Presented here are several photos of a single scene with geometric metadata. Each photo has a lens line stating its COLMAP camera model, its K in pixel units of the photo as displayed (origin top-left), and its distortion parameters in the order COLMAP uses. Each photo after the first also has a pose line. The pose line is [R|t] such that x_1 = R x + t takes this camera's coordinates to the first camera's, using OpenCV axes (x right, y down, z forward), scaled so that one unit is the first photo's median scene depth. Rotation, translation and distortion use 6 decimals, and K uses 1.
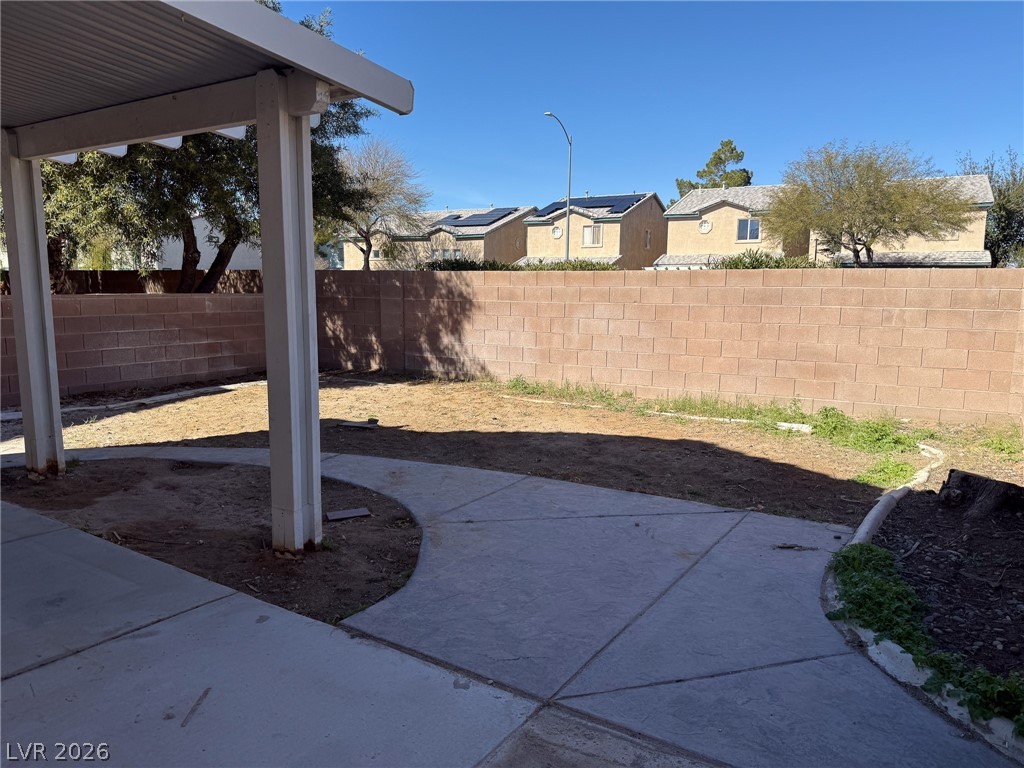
lens RADIAL K [[717.6, 0, 513.0], [0, 717.6, 385.0], [0, 0, 1]] dist [0.067969, -0.094812]
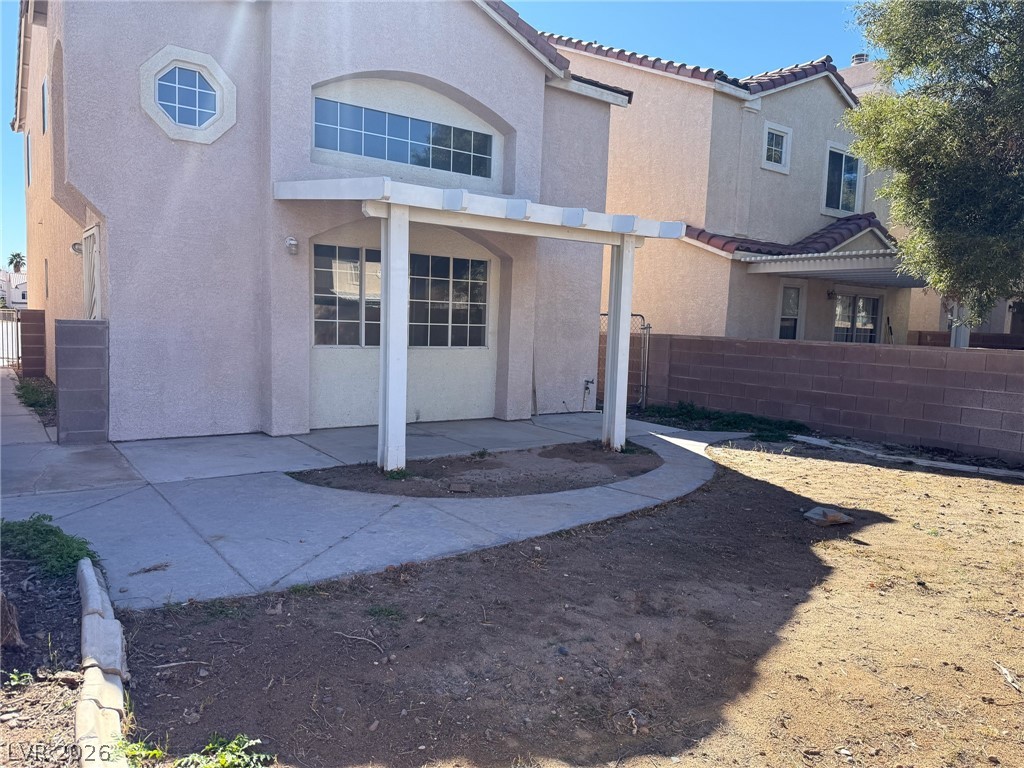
lens RADIAL K [[717.6, 0, 513.4], [0, 717.6, 384.4], [0, 0, 1]] dist [0.067969, -0.094812]
pose [[-0.356686, 0.058187, -0.932410, 0.854882], [-0.164494, 0.978554, 0.123992, -0.167270], [0.919629, 0.197602, -0.339465, 1.342438]]
